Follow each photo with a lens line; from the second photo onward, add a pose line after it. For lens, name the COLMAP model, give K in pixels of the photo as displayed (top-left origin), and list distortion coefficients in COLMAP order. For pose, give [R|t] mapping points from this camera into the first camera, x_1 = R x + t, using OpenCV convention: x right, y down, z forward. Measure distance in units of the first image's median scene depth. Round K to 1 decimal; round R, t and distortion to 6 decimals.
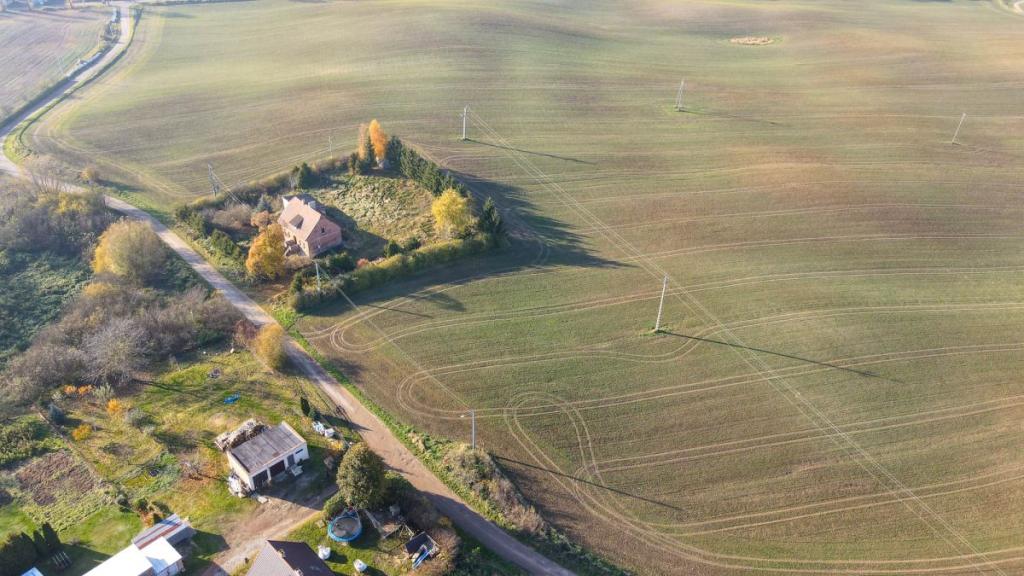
lens RADIAL K [[753.4, 0, 512.0], [0, 753.4, 288.0], [0, 0, 1]] dist [0.019390, 0.003408]
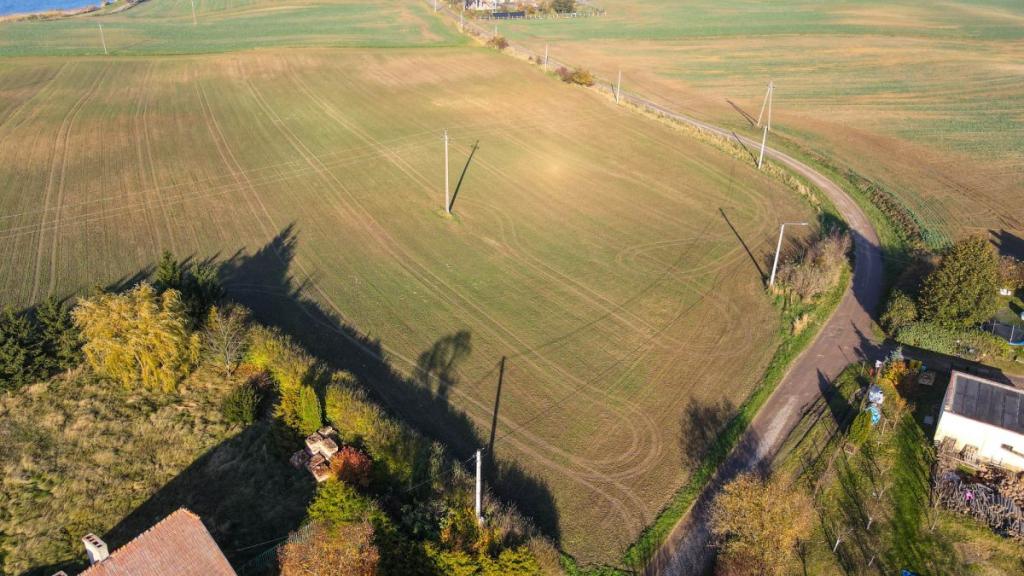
lens RADIAL K [[743.0, 0, 512.0], [0, 743.0, 288.0], [0, 0, 1]] dist [0.007838, 0.007707]
pose [[-0.206873, -0.474197, 0.855769, -0.437621], [0.522792, 0.685765, 0.506374, -0.209578], [-0.826978, 0.552144, 0.106040, 0.769846]]
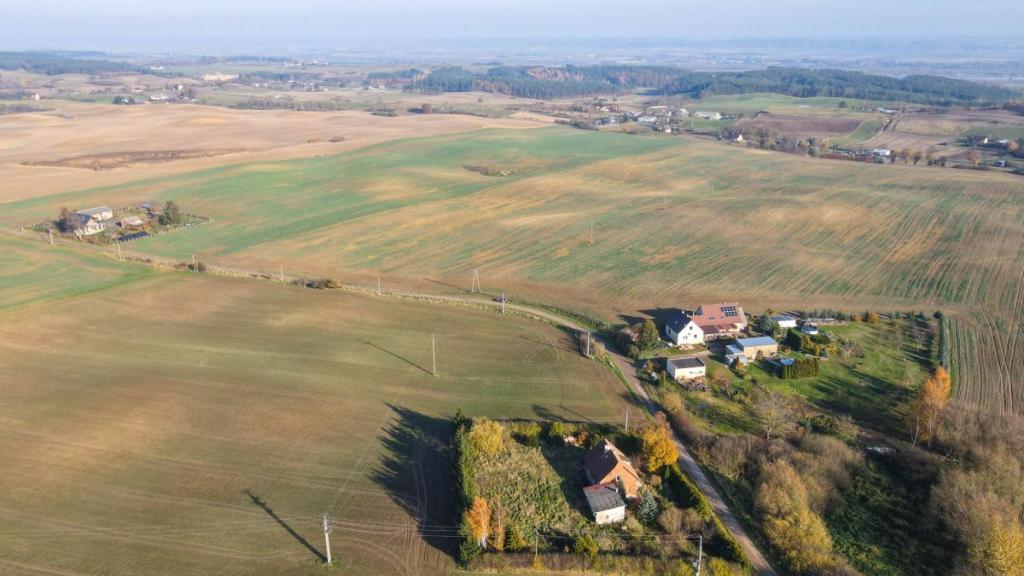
lens RADIAL K [[790.8, 0, 490.6], [0, 790.8, 288.4], [0, 0, 1]] dist [0.010157, 0.007980]
pose [[-0.827079, -0.190942, 0.528660, -0.622688], [0.298186, 0.648226, 0.700634, -0.992190], [-0.476472, 0.737119, -0.479198, 1.354042]]
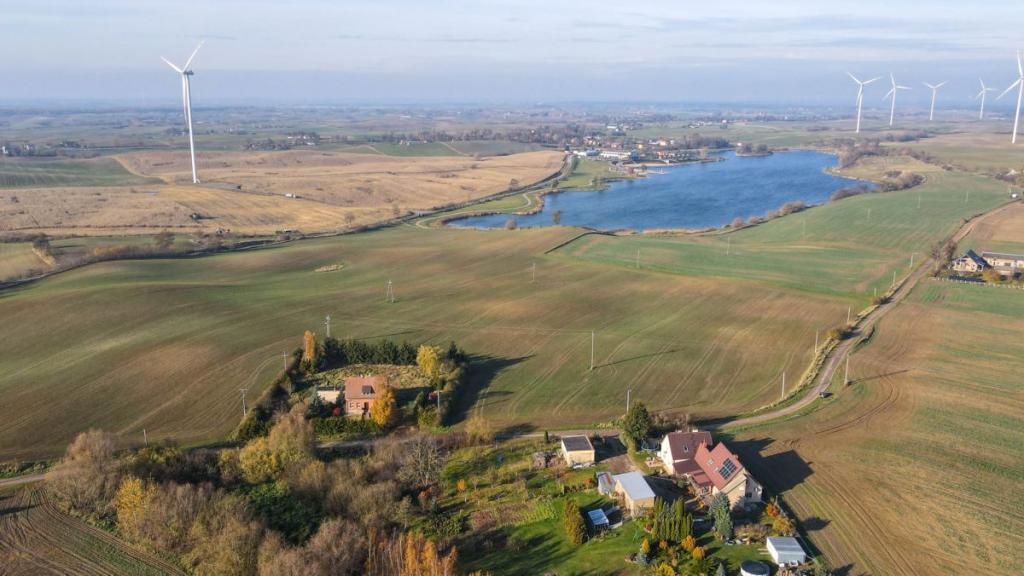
lens RADIAL K [[814.7, 0, 512.0], [0, 814.7, 288.0], [0, 0, 1]] dist [-0.010887, 0.077908]
pose [[0.630482, -0.199780, 0.750053, -1.088699], [0.445027, 0.884754, -0.138424, 0.059820], [-0.635958, 0.421068, 0.646729, -0.140293]]
